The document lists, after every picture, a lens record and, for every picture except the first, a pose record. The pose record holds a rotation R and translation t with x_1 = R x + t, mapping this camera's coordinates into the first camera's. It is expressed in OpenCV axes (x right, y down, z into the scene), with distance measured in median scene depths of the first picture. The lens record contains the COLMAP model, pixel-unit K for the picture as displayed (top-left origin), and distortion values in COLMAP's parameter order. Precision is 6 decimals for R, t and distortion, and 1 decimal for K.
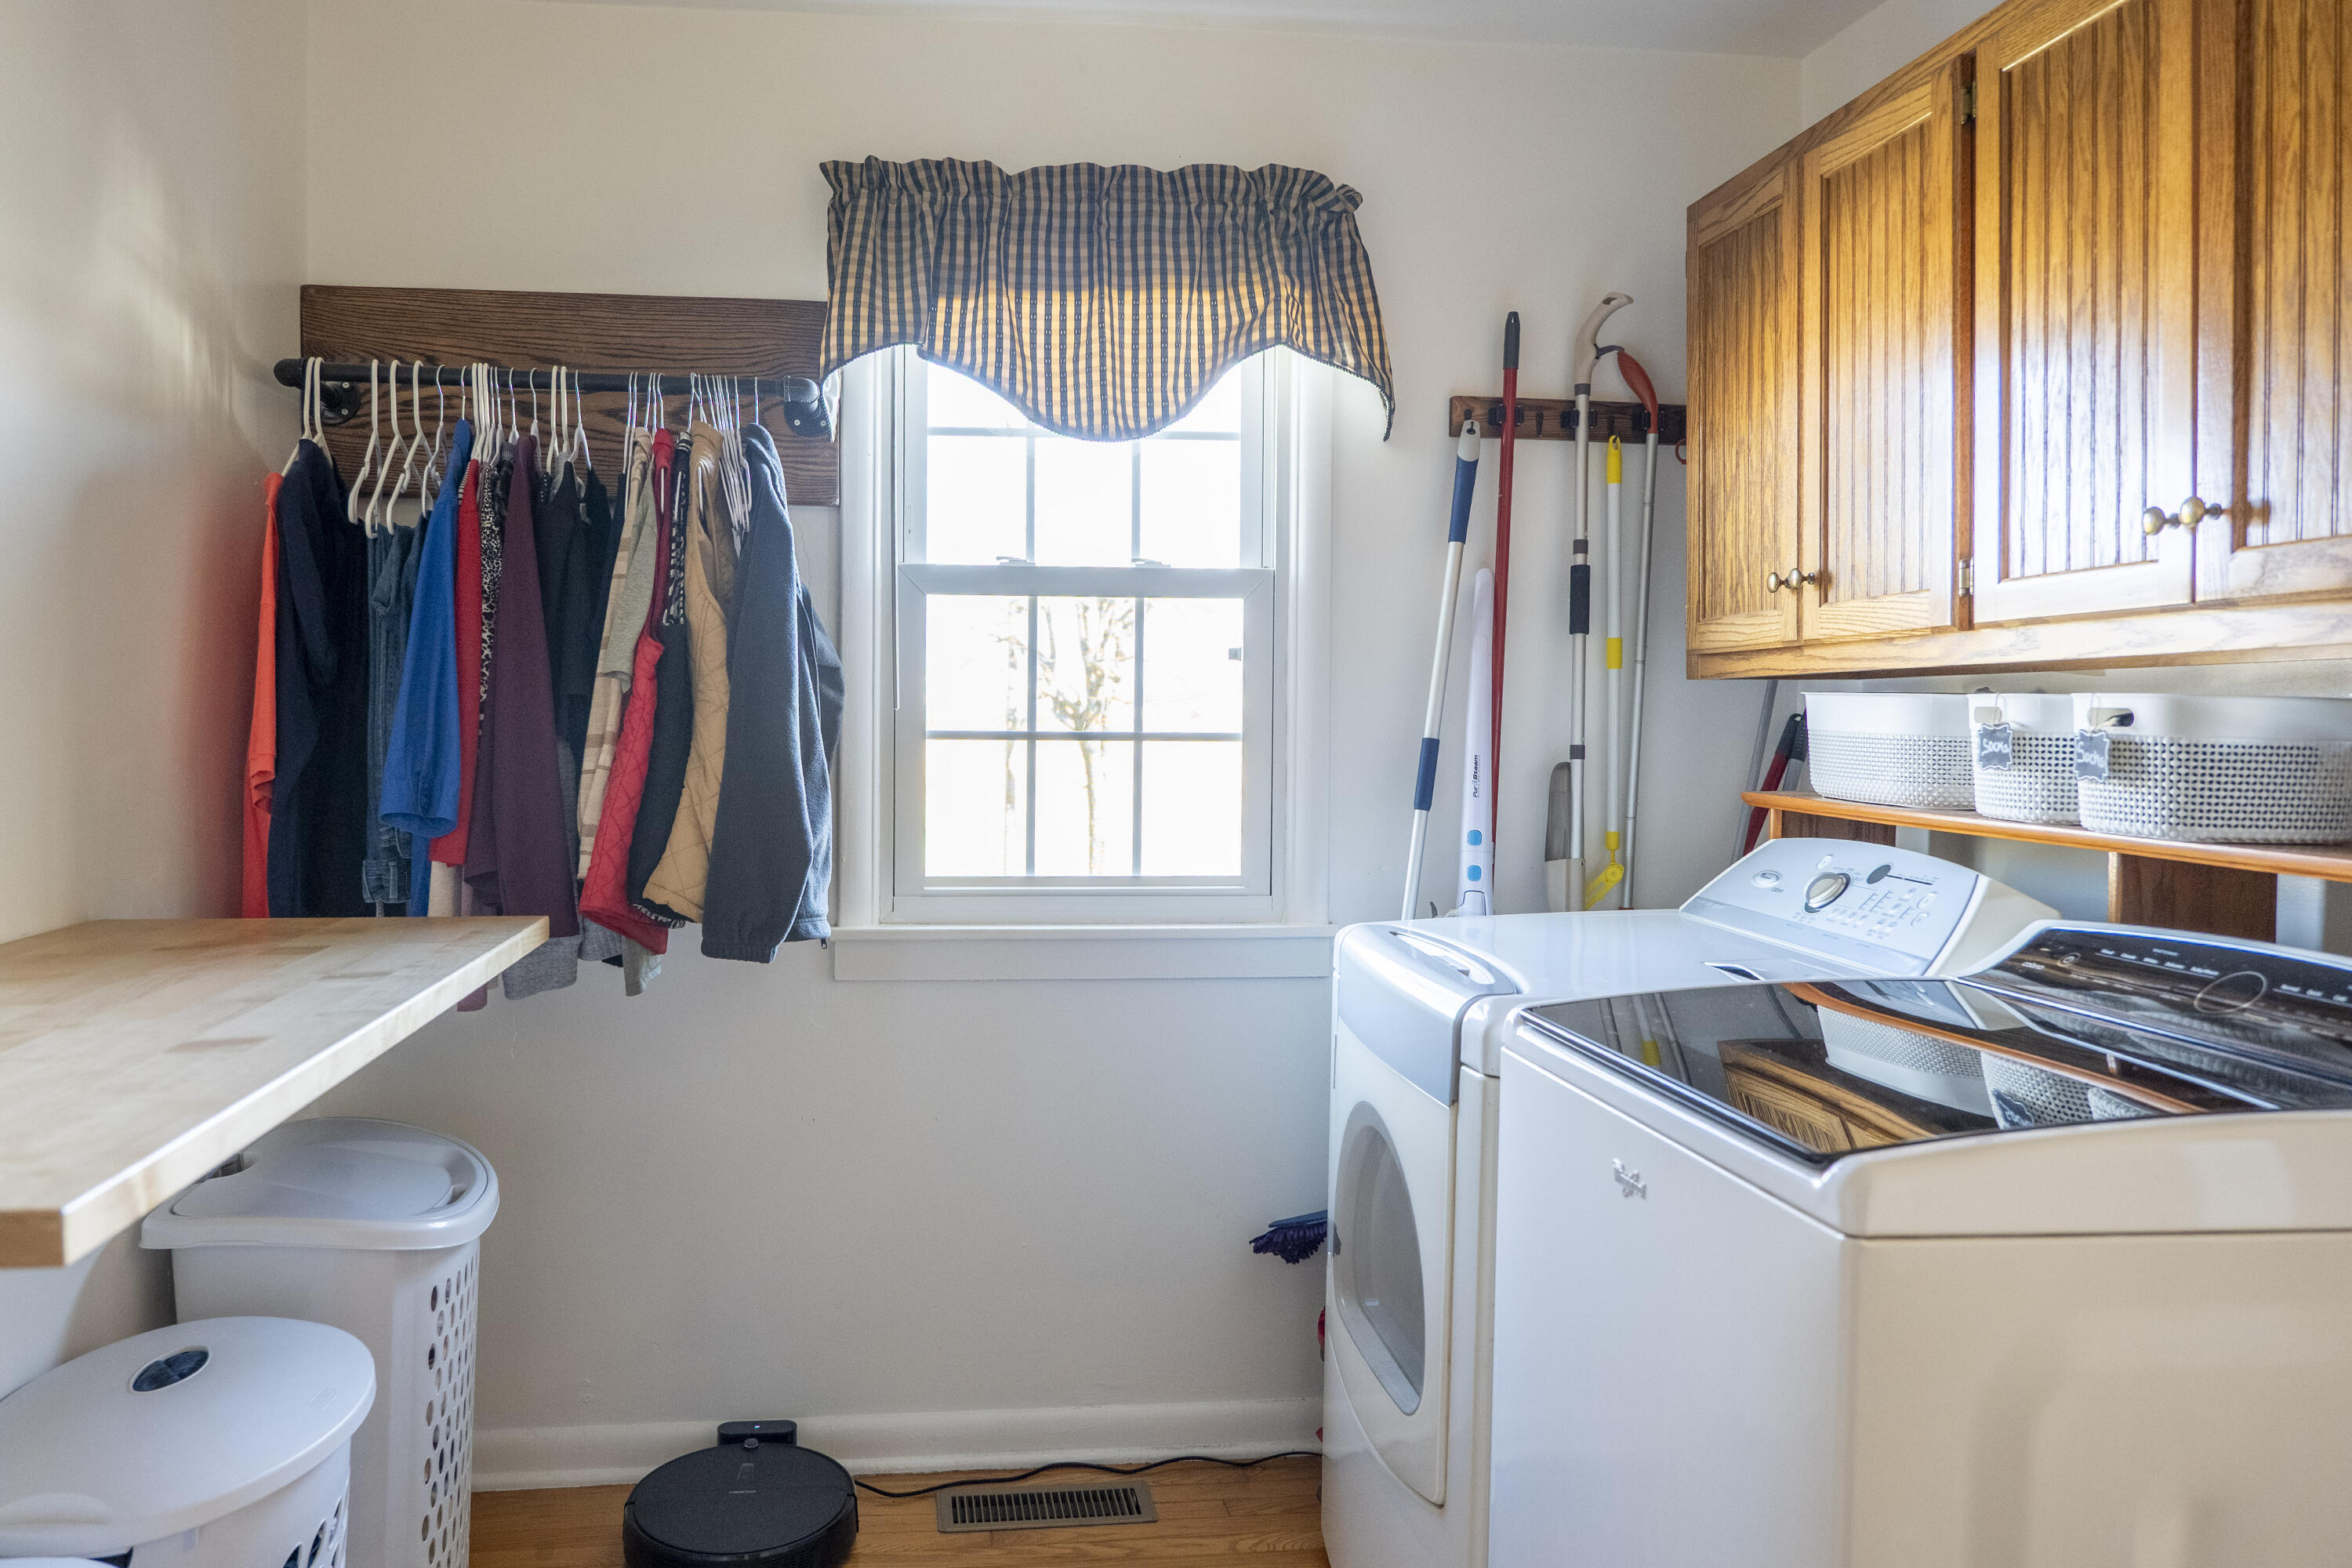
lens RADIAL K [[1742.6, 0, 1077.6], [0, 1742.6, 750.4], [0, 0, 1]] dist [-0.012955, 0.003225]
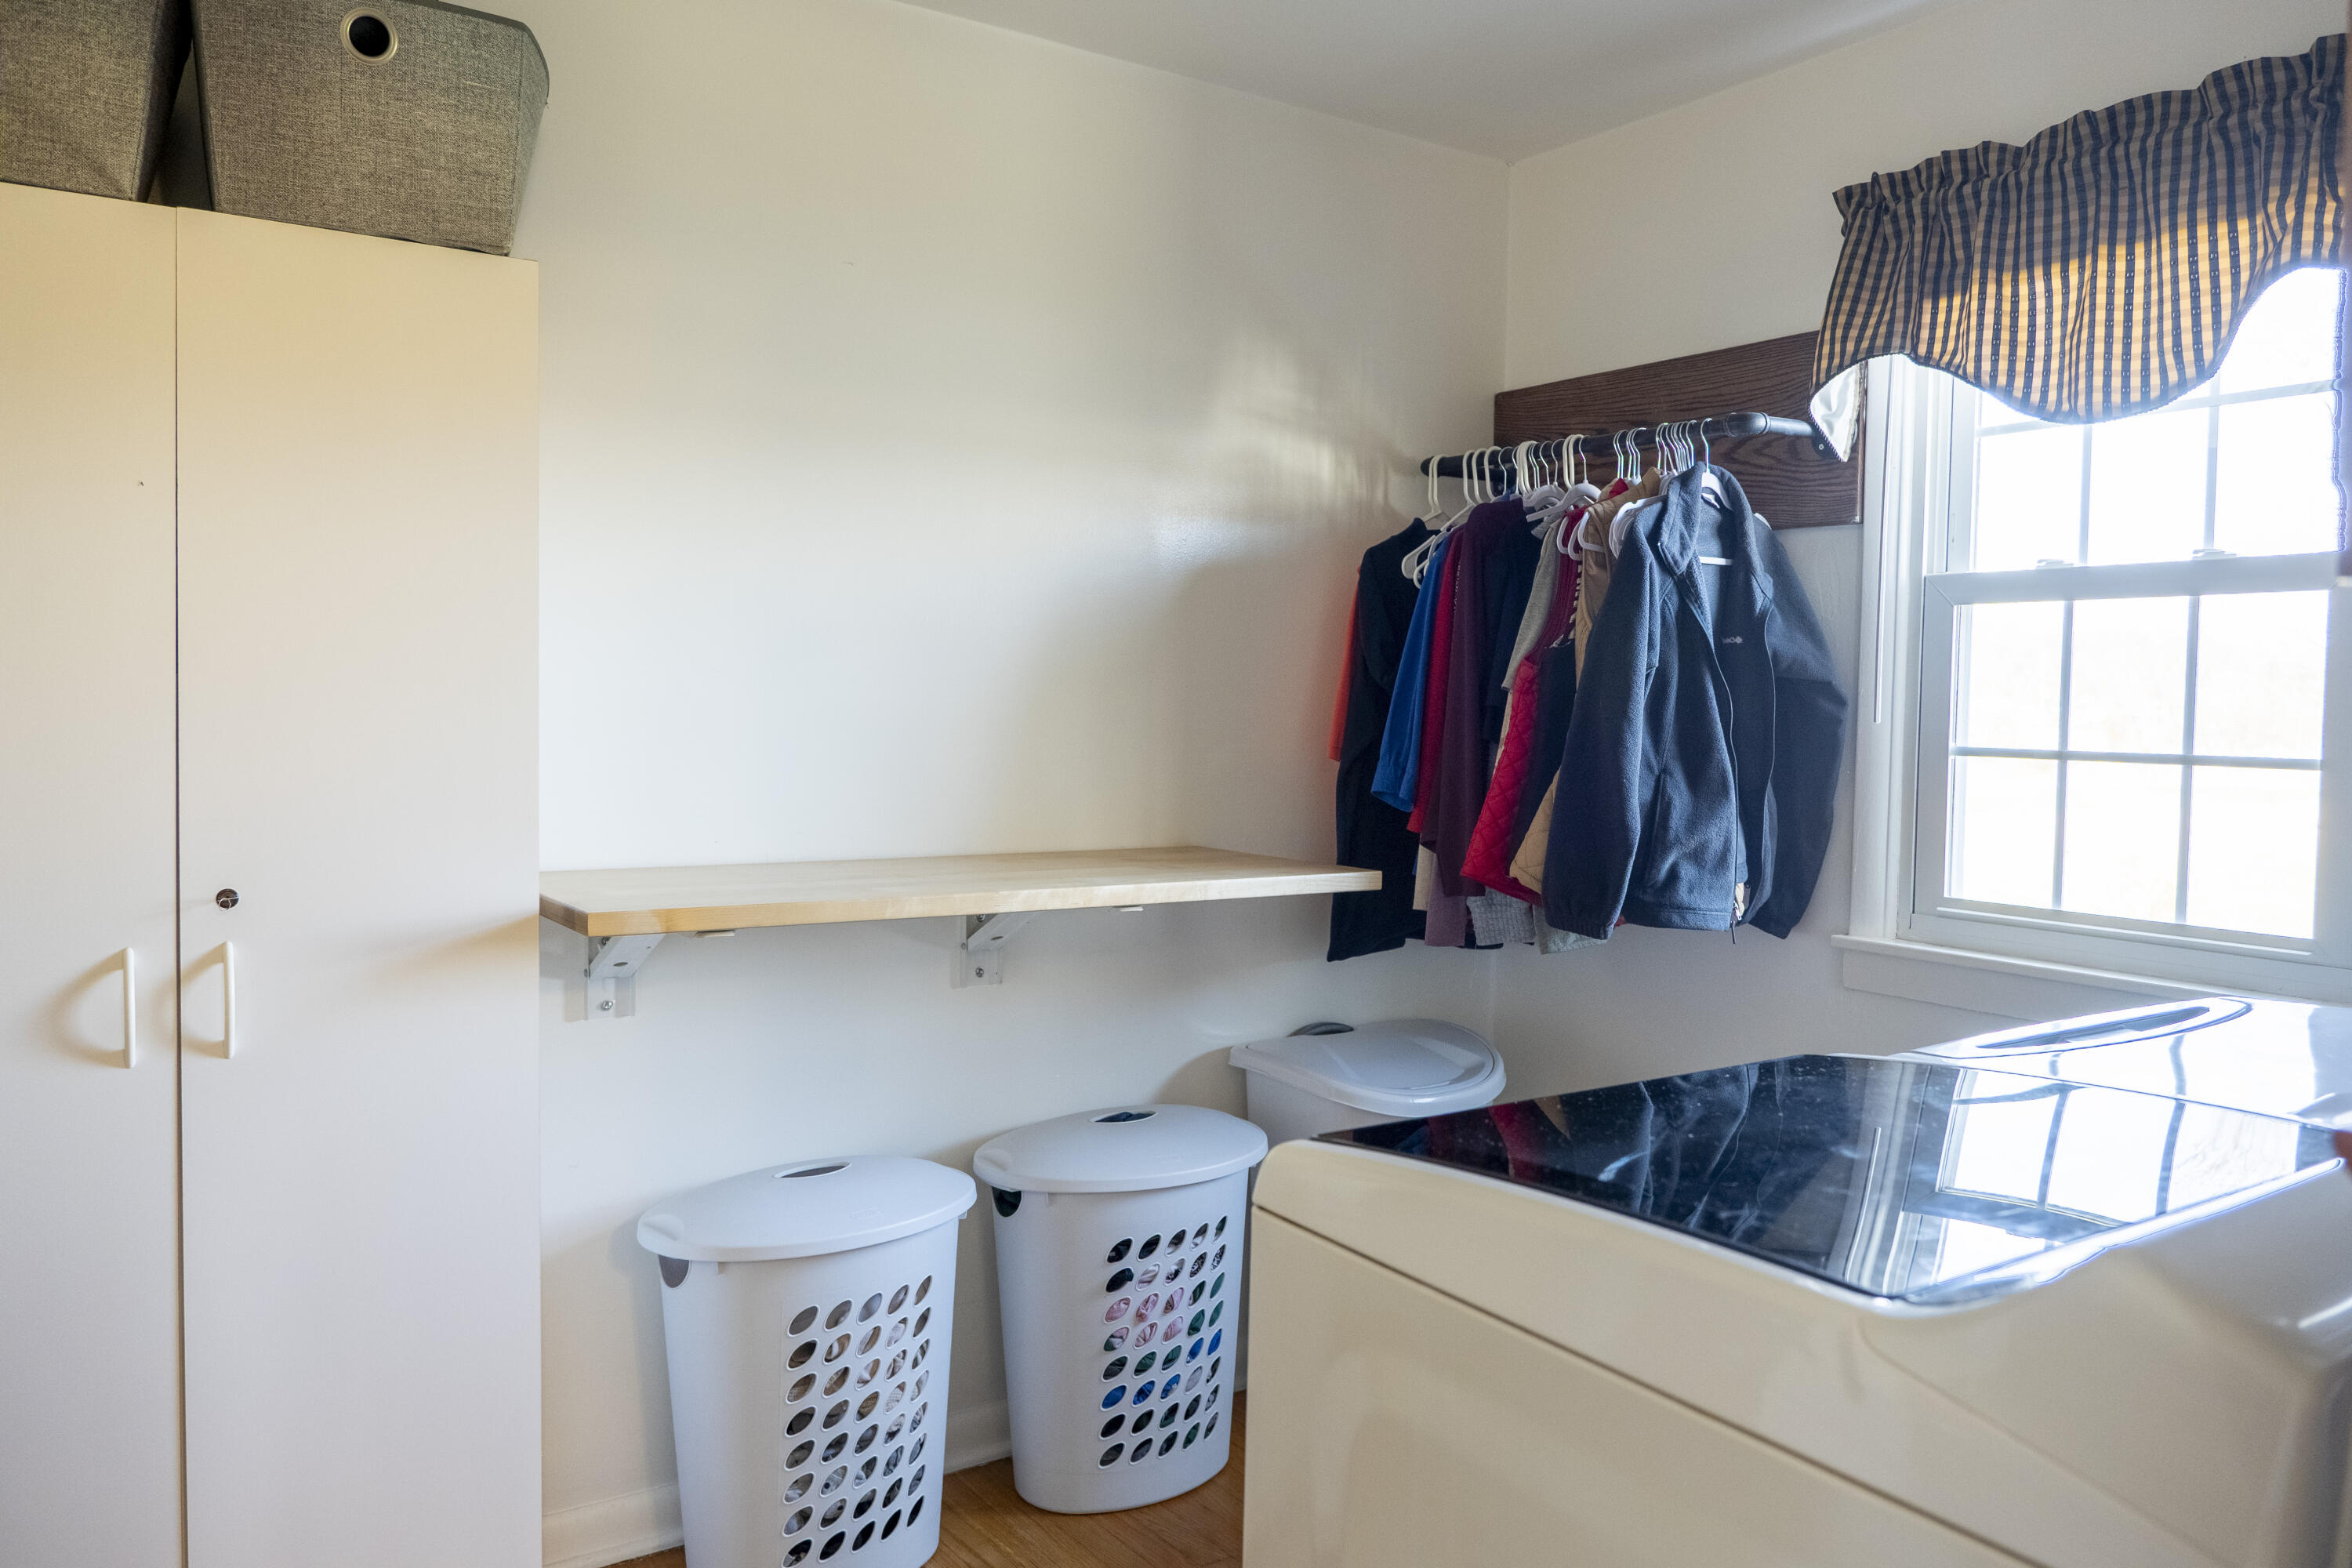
lens RADIAL K [[1705.6, 0, 1183.5], [0, 1705.6, 781.8], [0, 0, 1]] dist [-0.010784, 0.000559]
pose [[0.463846, 0.042285, -0.884906, 0.582142], [-0.033651, 0.998980, 0.030097, -0.006159], [0.885277, 0.015818, 0.464796, 0.196041]]
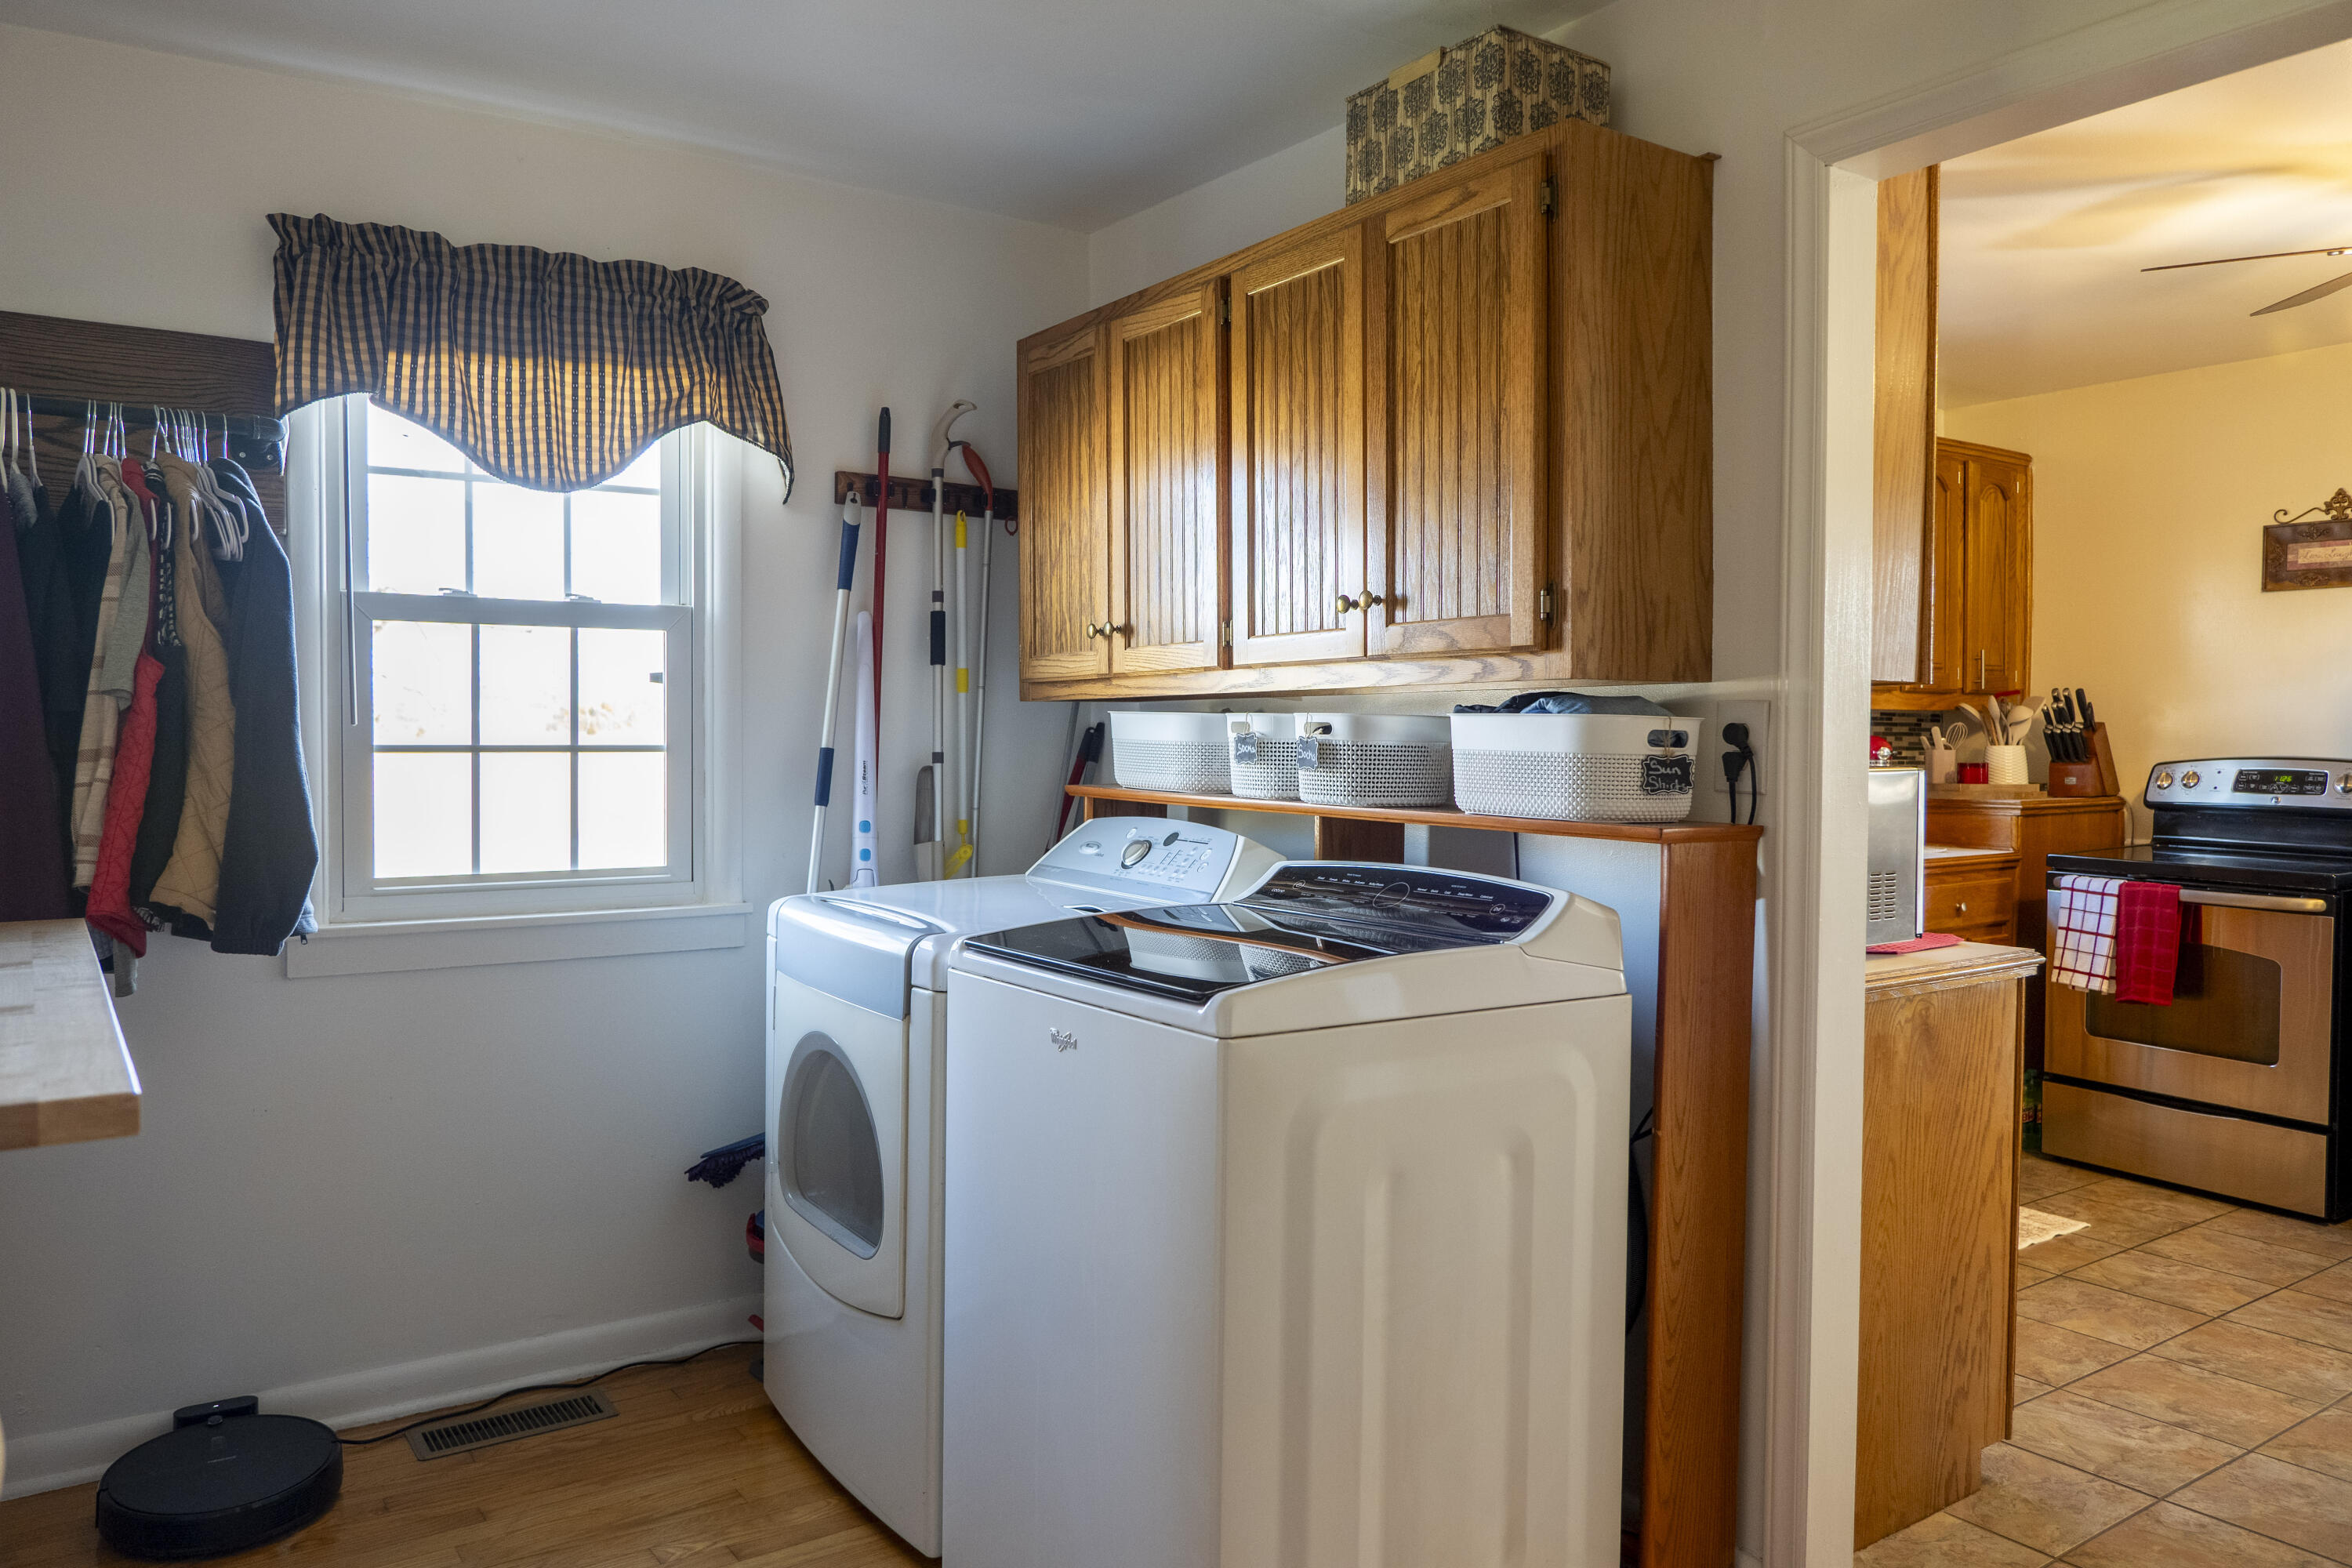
lens RADIAL K [[1648.1, 0, 1176.0], [0, 1648.1, 784.0], [0, 0, 1]] dist [-0.008131, -0.005047]
pose [[0.879255, -0.018703, 0.475985, -0.144234], [0.012945, 0.999798, 0.015374, 0.004195], [-0.476176, -0.007356, 0.879319, -0.155360]]
